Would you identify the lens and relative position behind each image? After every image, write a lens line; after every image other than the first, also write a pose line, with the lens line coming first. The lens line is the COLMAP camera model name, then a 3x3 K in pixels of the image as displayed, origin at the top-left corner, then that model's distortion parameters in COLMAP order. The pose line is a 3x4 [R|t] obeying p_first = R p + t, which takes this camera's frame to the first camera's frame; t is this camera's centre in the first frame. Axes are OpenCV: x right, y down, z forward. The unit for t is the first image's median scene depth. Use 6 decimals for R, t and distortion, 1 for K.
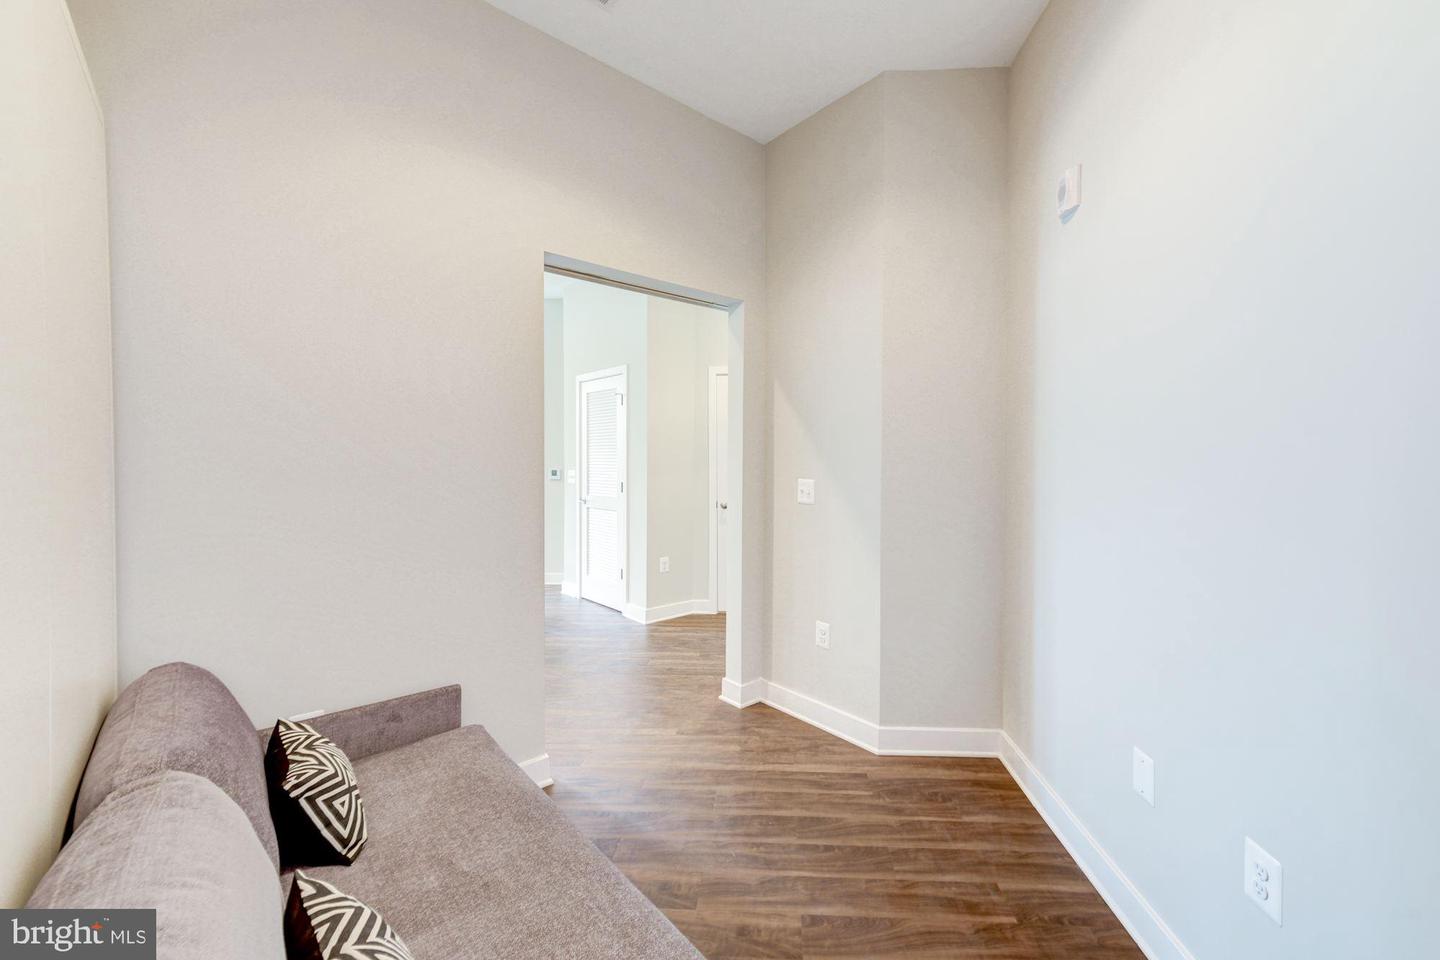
lens RADIAL K [[571.5, 0, 727.6], [0, 571.5, 469.3], [0, 0, 1]] dist [0.012142, 0.000094]
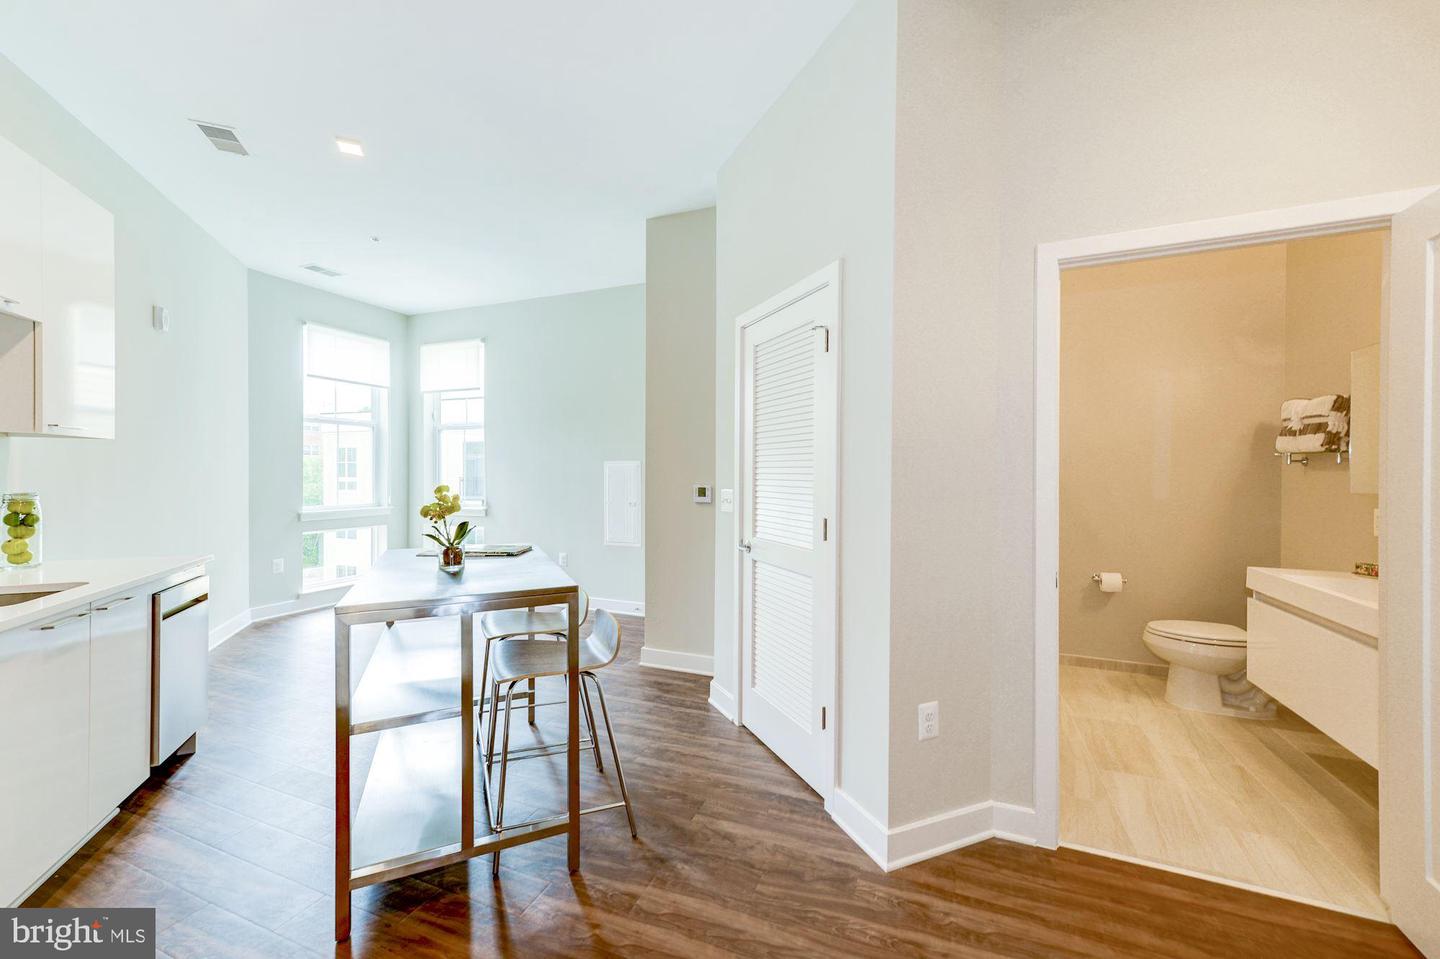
lens RADIAL K [[571.5, 0, 703.5], [0, 571.5, 482.2], [0, 0, 1]] dist [0.012142, 0.000094]
pose [[0.943721, 0.008659, -0.330628, -0.117422], [-0.007205, 0.999958, 0.005623, -0.008470], [0.330663, -0.002924, 0.943744, 0.497954]]
